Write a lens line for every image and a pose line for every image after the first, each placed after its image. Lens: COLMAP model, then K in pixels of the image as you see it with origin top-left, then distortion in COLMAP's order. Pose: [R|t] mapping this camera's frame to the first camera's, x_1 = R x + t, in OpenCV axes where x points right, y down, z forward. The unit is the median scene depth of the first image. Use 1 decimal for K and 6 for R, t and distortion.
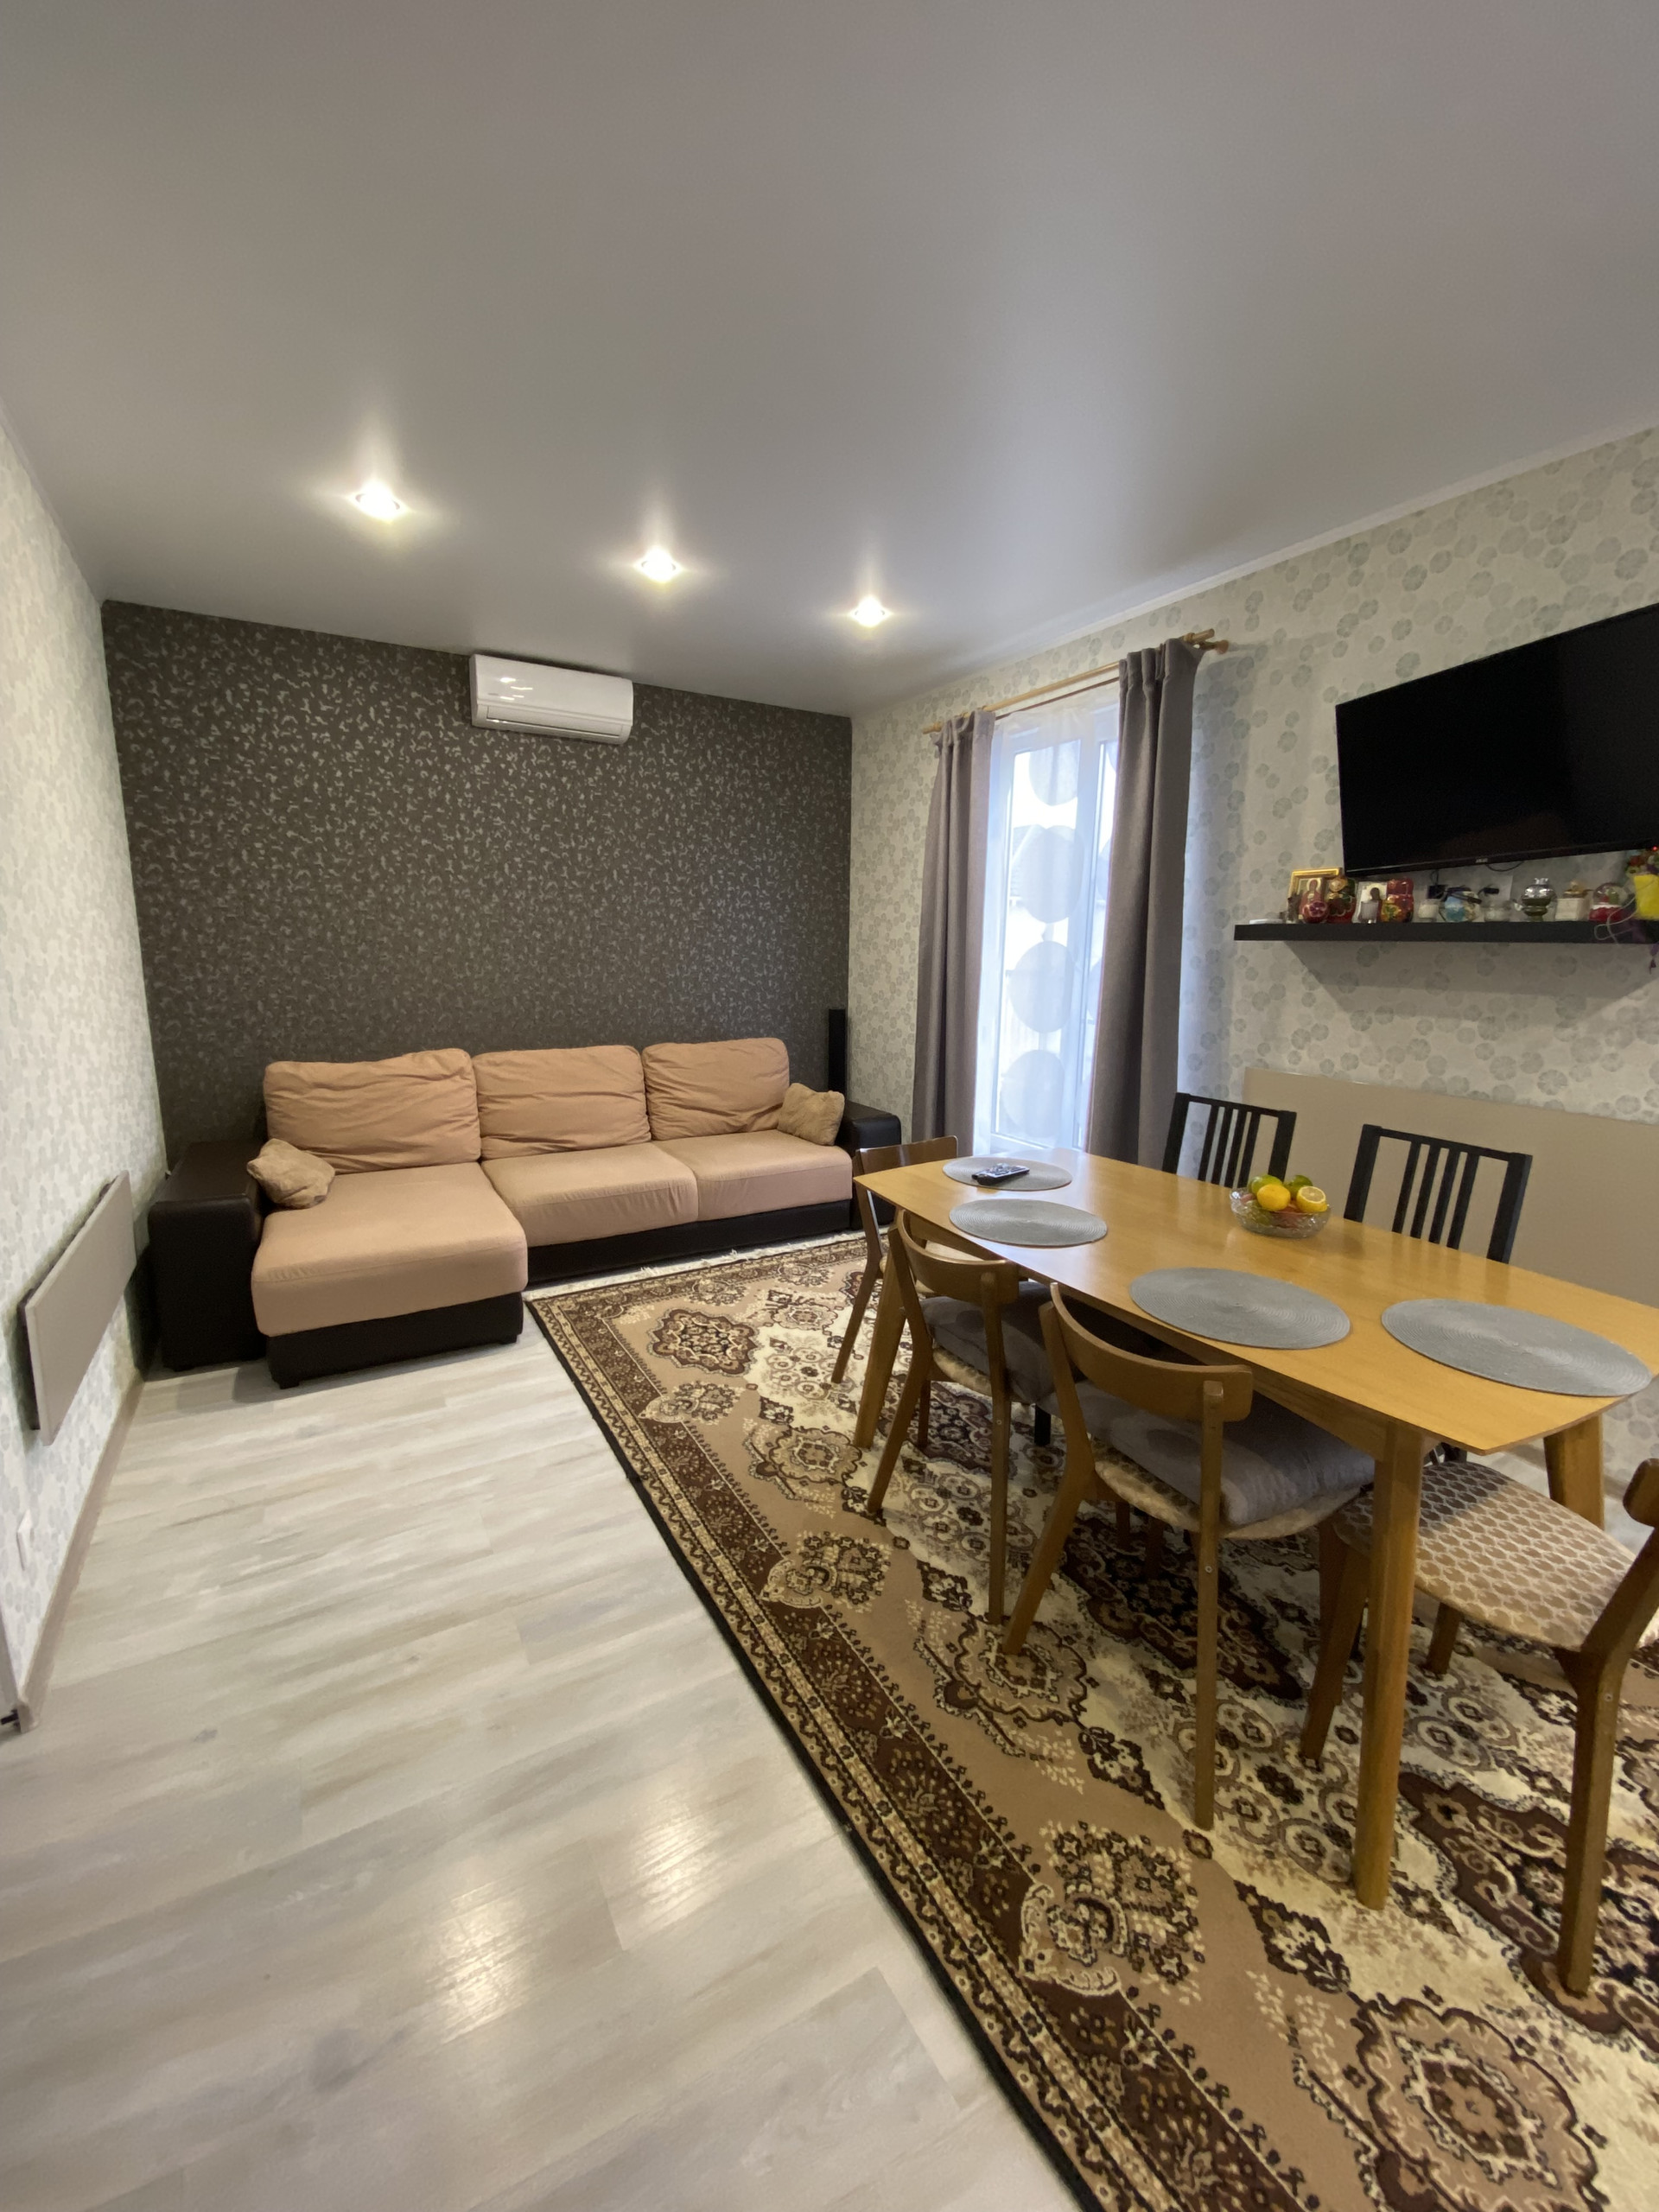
lens RADIAL K [[885.1, 0, 796.7], [0, 885.1, 1098.9], [0, 0, 1]] dist [0.015293, -0.020398]
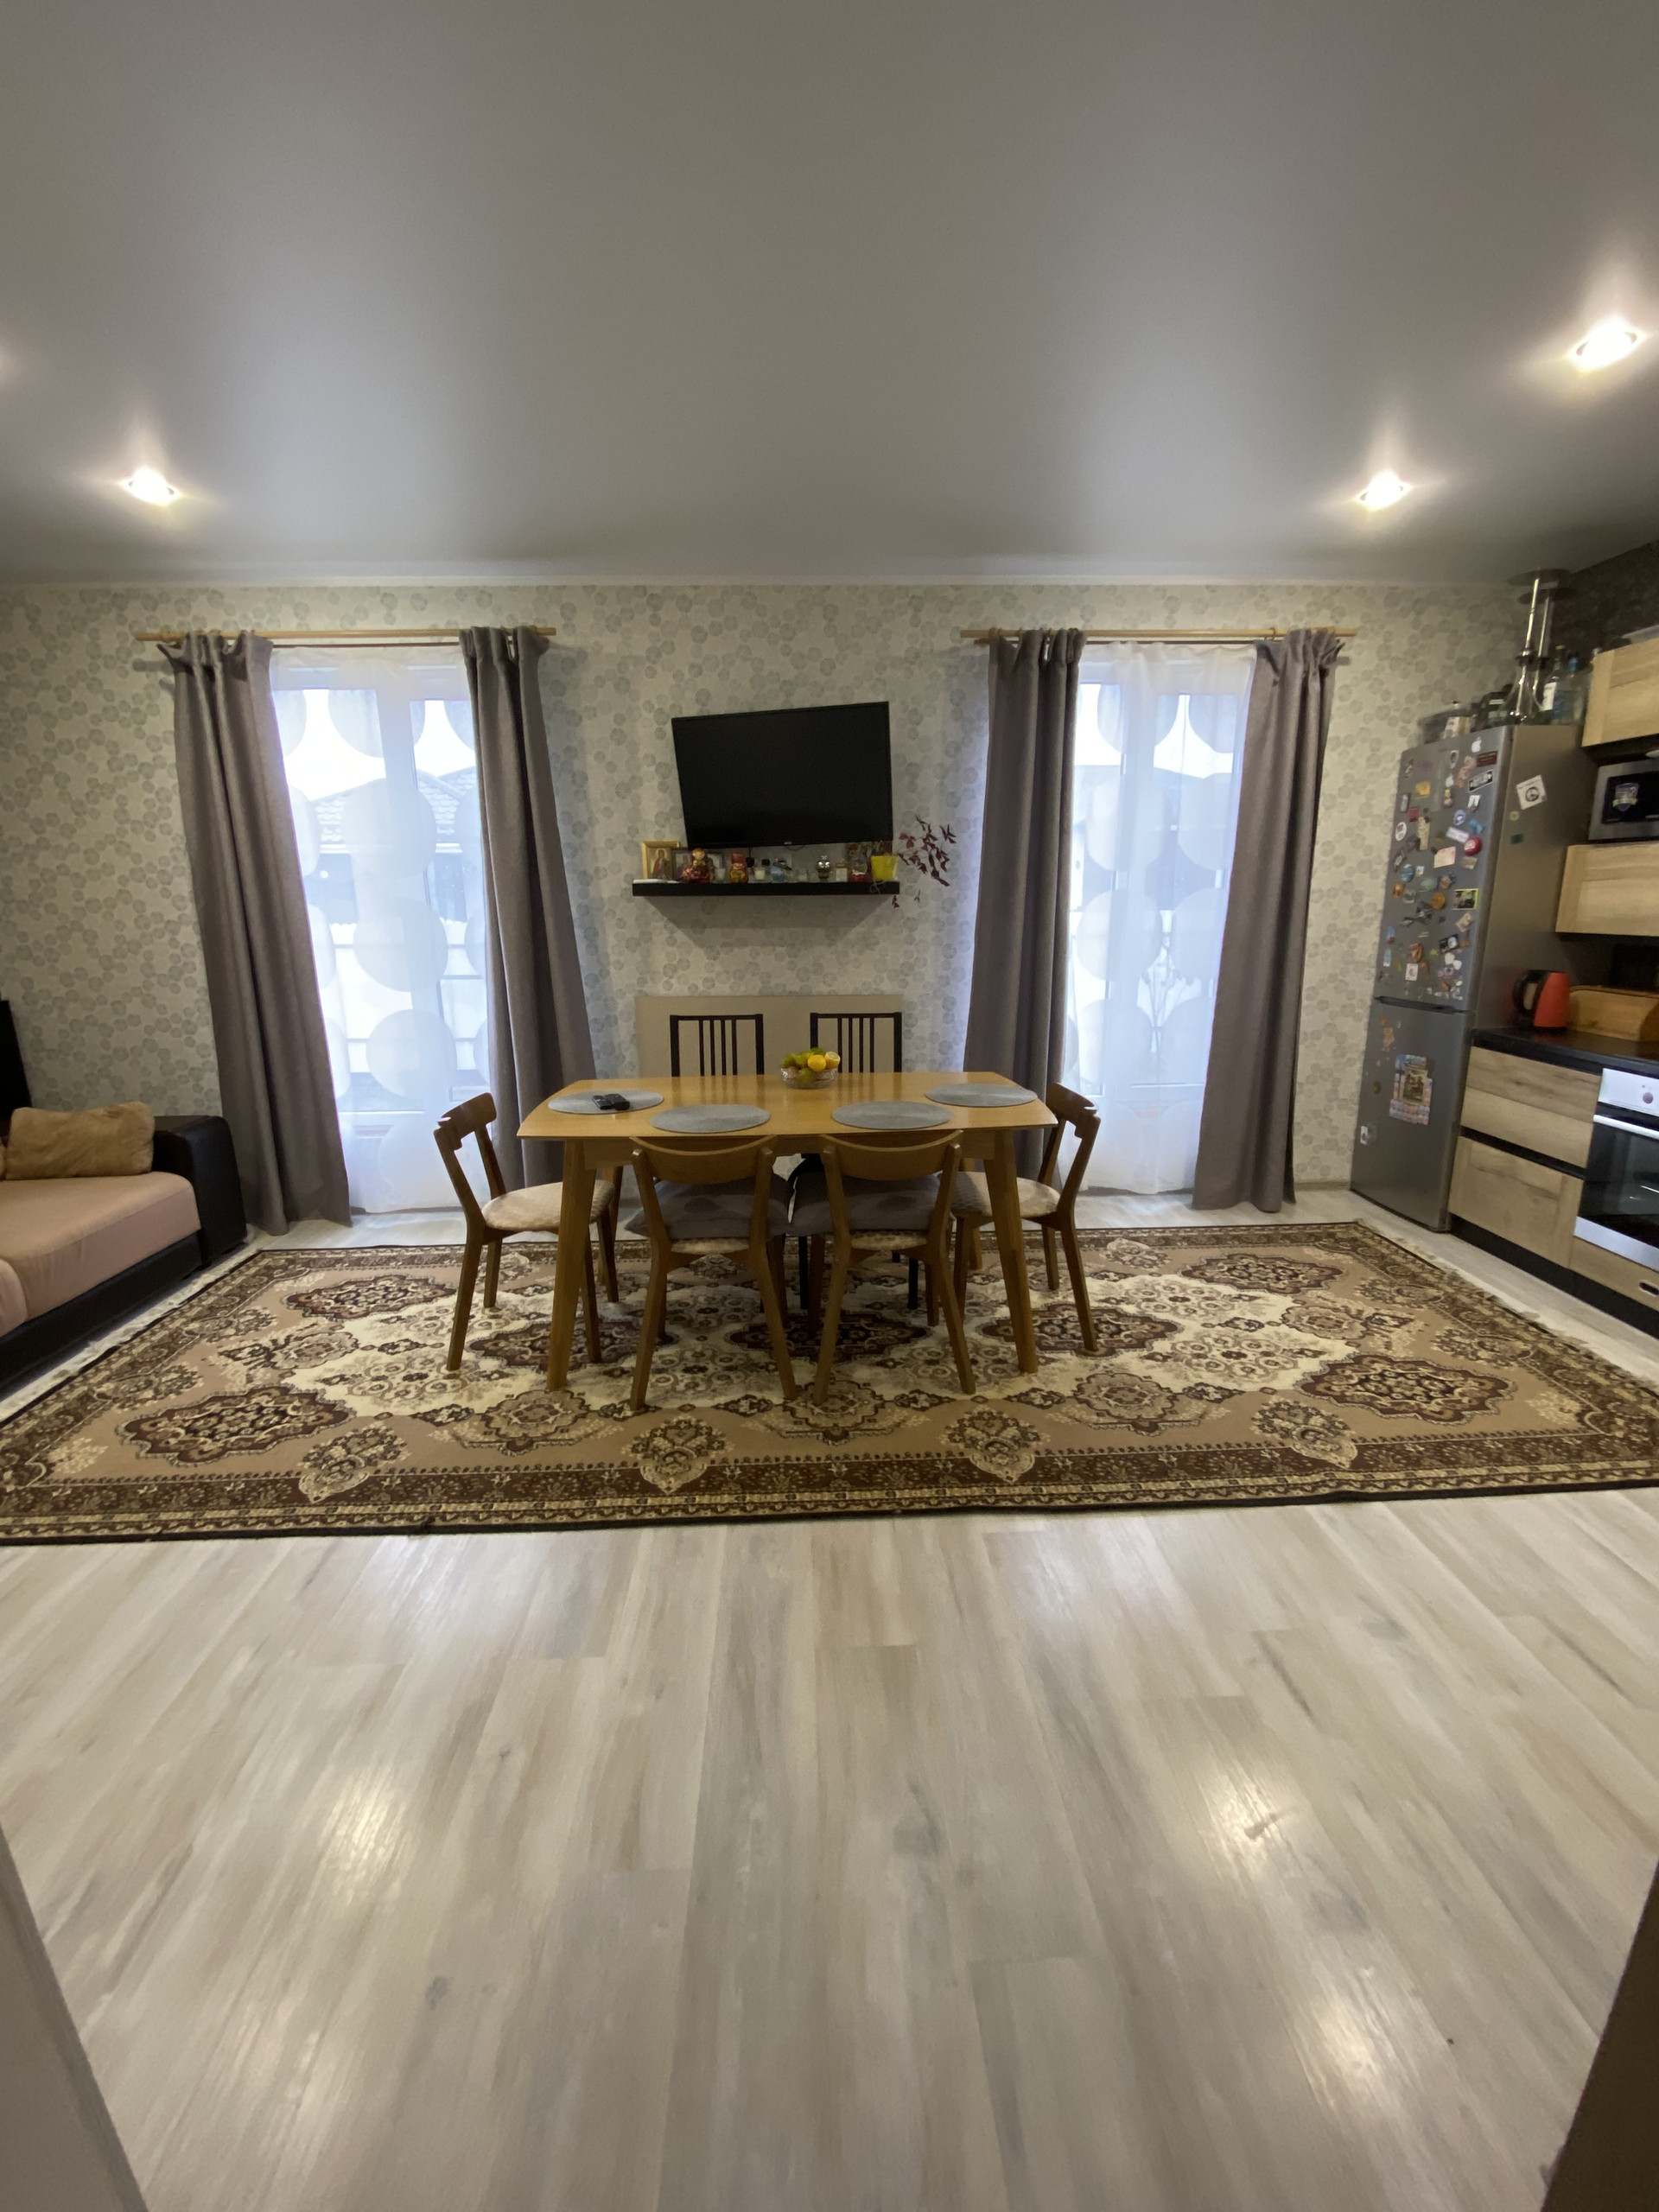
lens RADIAL K [[883.7, 0, 825.5], [0, 883.7, 1118.3], [0, 0, 1]] dist [0.015899, -0.020717]
pose [[0.455264, -0.220013, 0.862745, -1.046962], [0.167720, 0.972833, 0.159583, -0.049418], [-0.874417, 0.072047, 0.479796, 0.344185]]
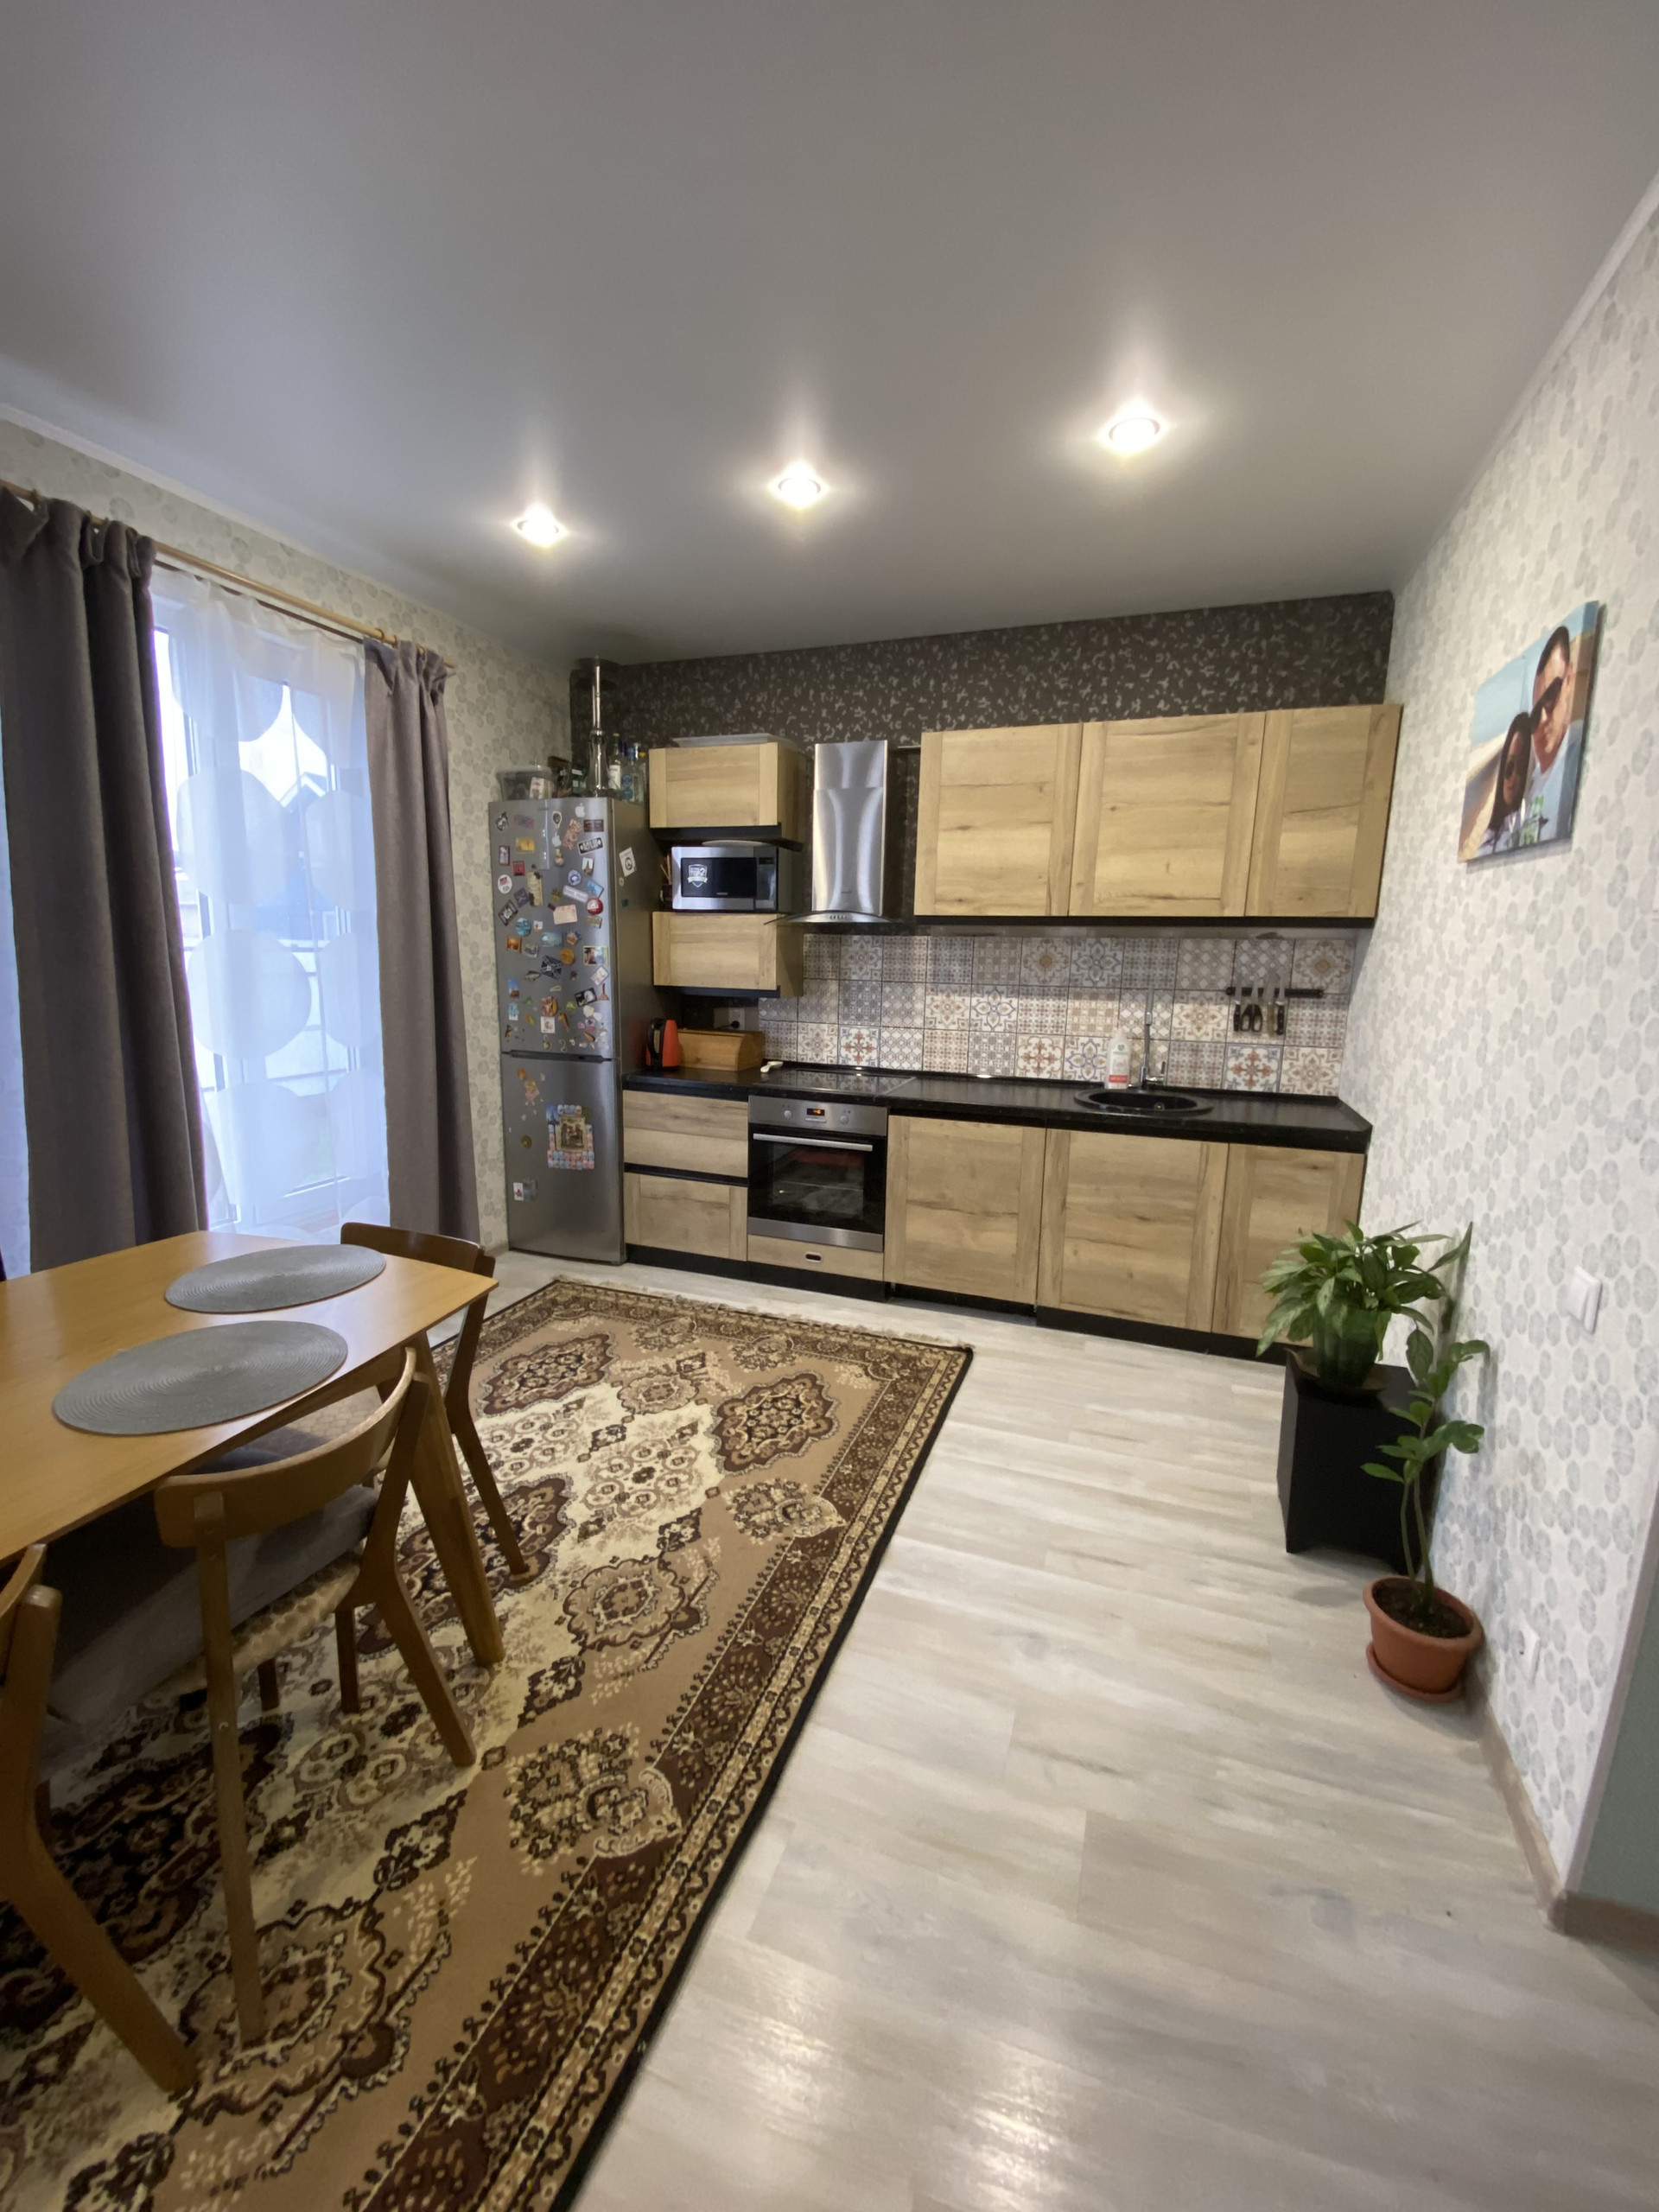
lens RADIAL K [[883.7, 0, 825.5], [0, 883.7, 1118.3], [0, 0, 1]] dist [0.015899, -0.020717]
pose [[-0.657993, -0.161957, 0.735401, -0.479239], [0.105329, 0.947202, 0.302844, -0.200436], [-0.745621, 0.276728, -0.606193, 1.067521]]
